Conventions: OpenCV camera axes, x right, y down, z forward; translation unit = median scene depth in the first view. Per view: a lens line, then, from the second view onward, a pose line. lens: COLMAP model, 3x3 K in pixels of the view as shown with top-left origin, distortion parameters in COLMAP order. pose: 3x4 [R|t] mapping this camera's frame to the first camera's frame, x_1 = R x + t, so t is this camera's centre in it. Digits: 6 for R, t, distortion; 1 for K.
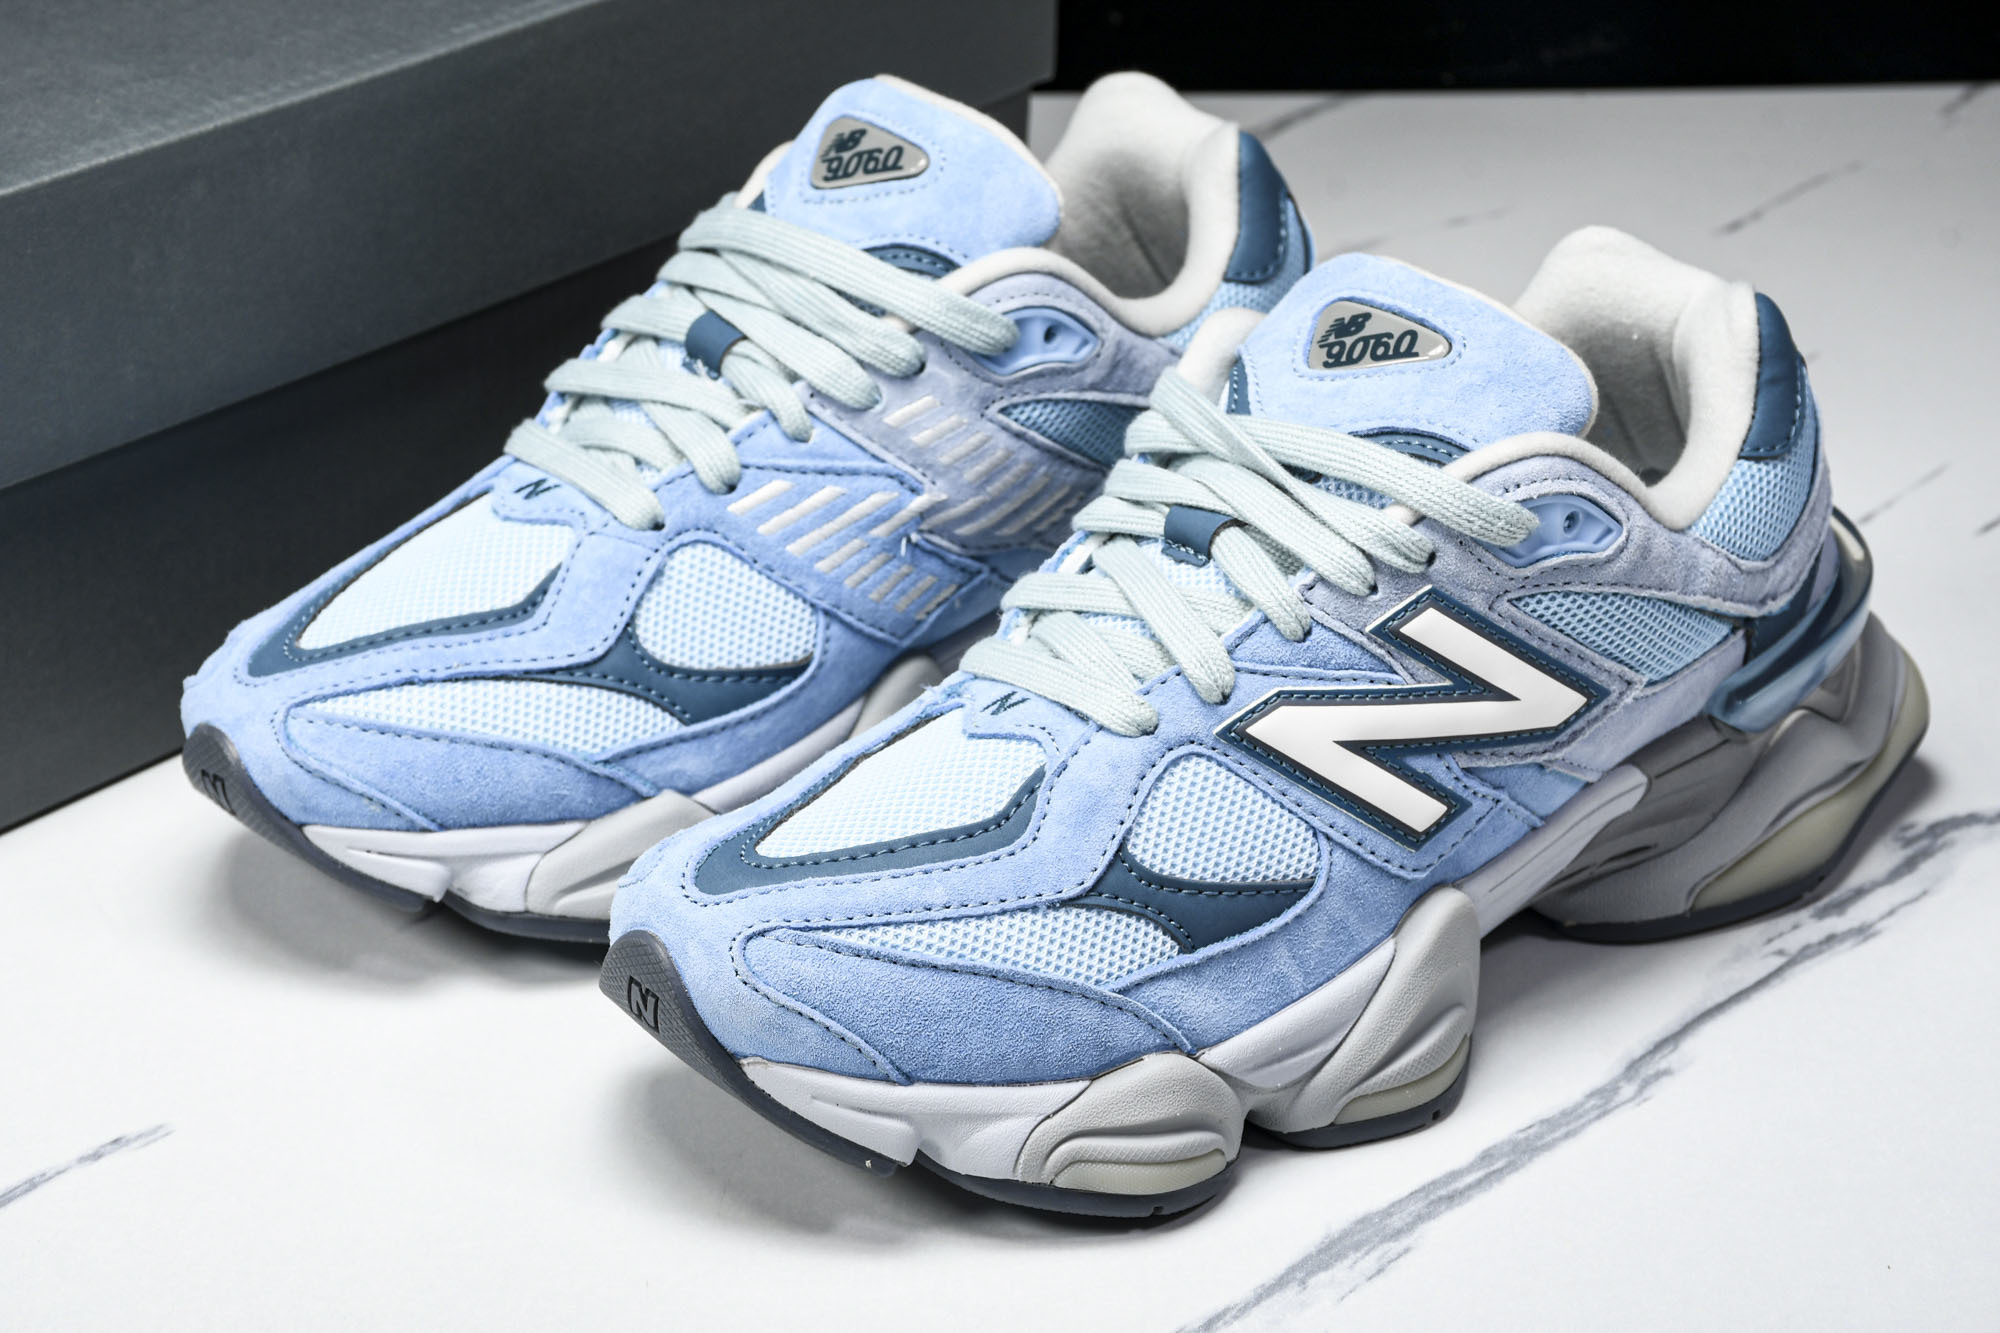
lens RADIAL K [[4625.6, 0, 993.8], [0, 4625.6, 658.1], [0, 0, 1]] dist [0.441942, 0.000000]
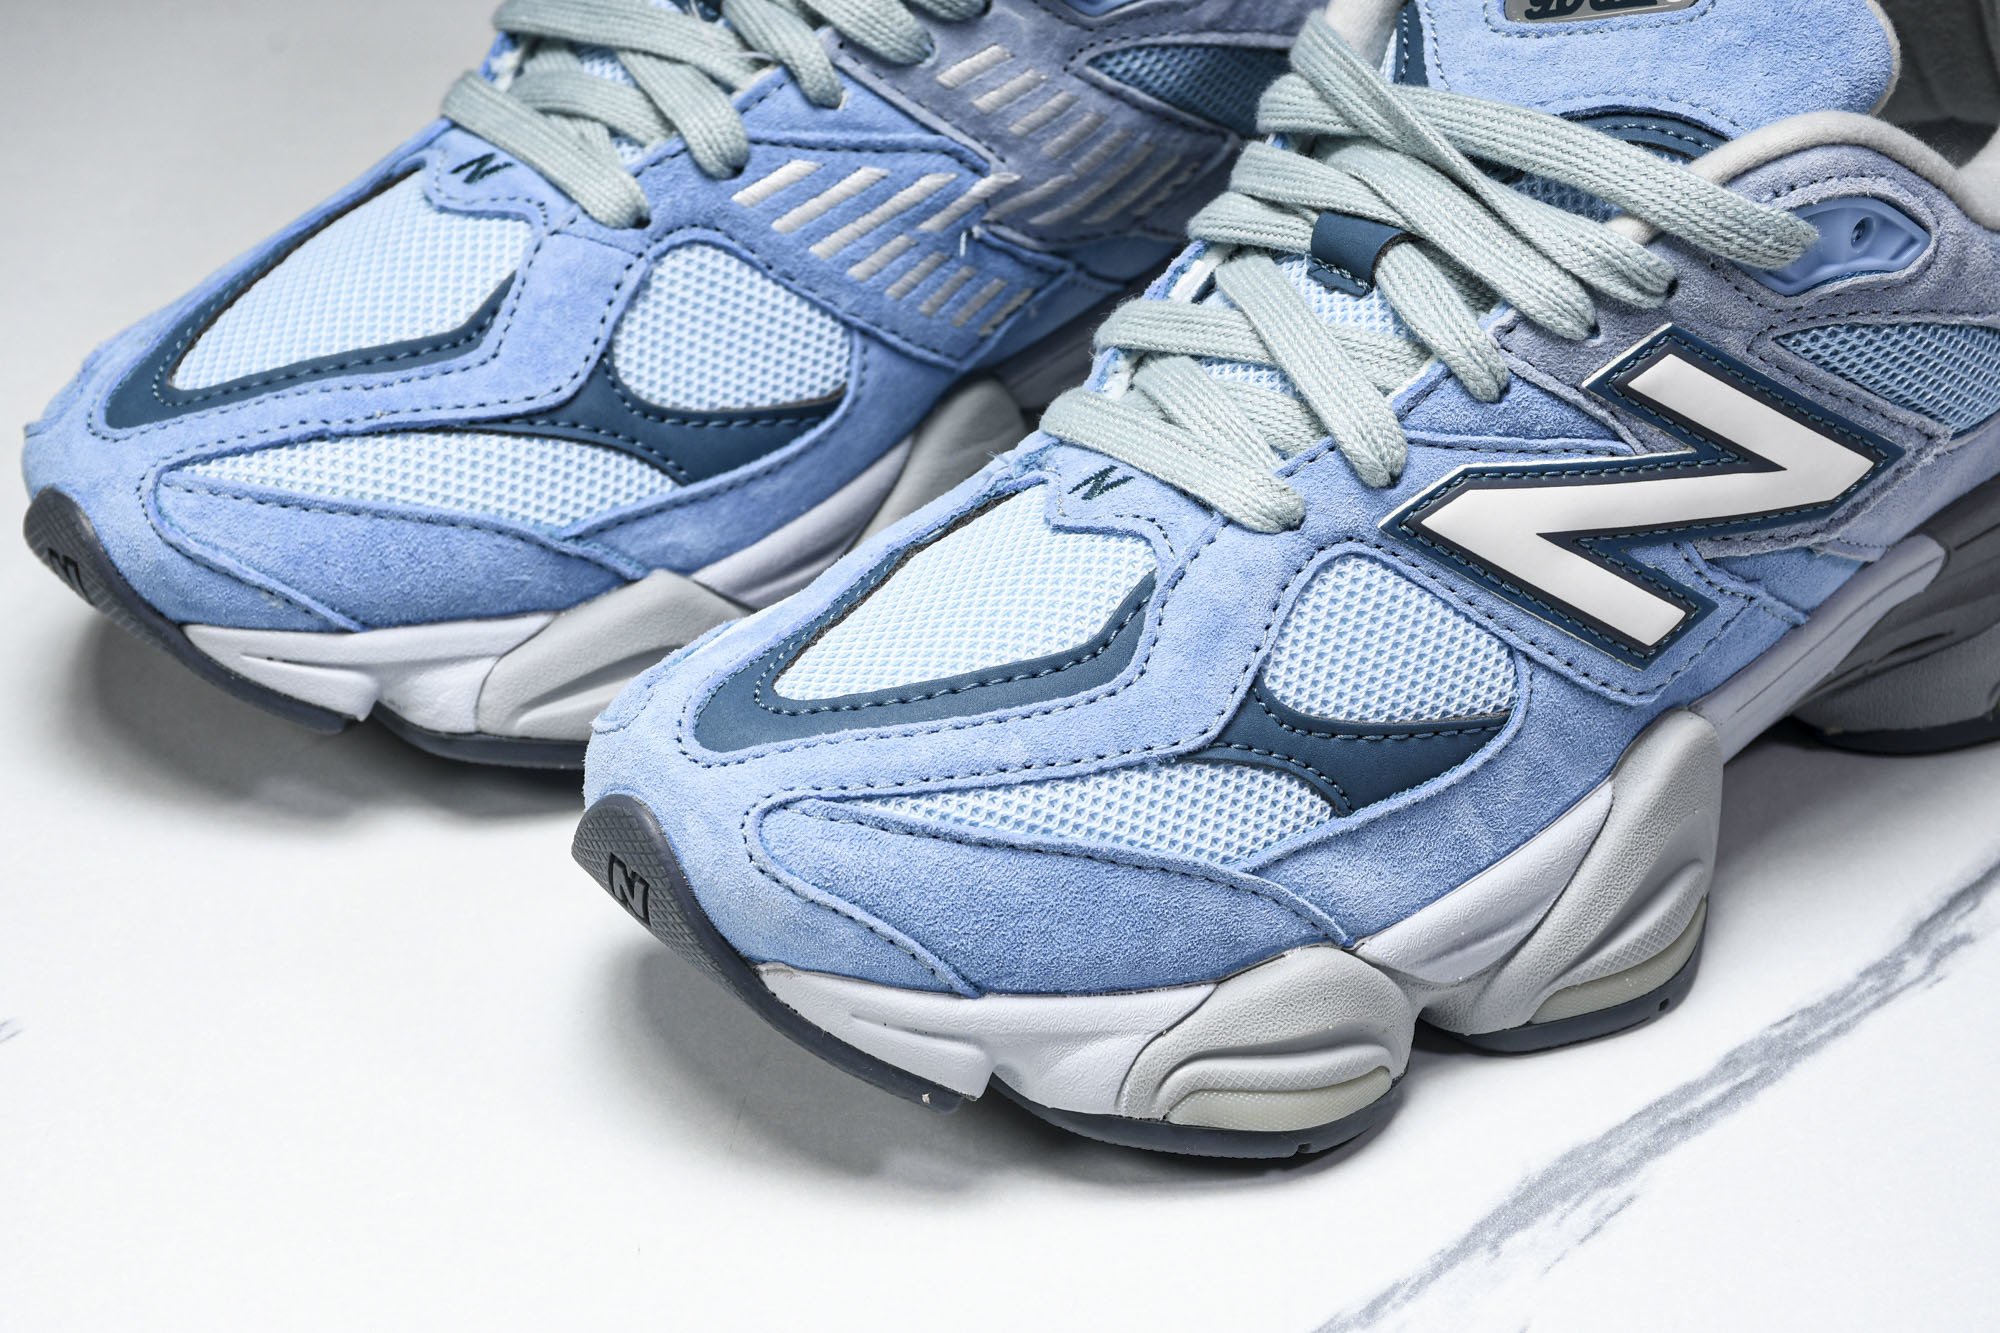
lens RADIAL K [[5130.4, 0, 994.7], [0, 5130.4, 670.9], [0, 0, 1]] dist [0.521298, 0.000000]
pose [[0.999953, -0.003484, -0.009088, -0.007389], [0.004482, 0.993675, 0.112207, -0.053617], [0.008640, -0.112242, 0.993643, 0.159665]]
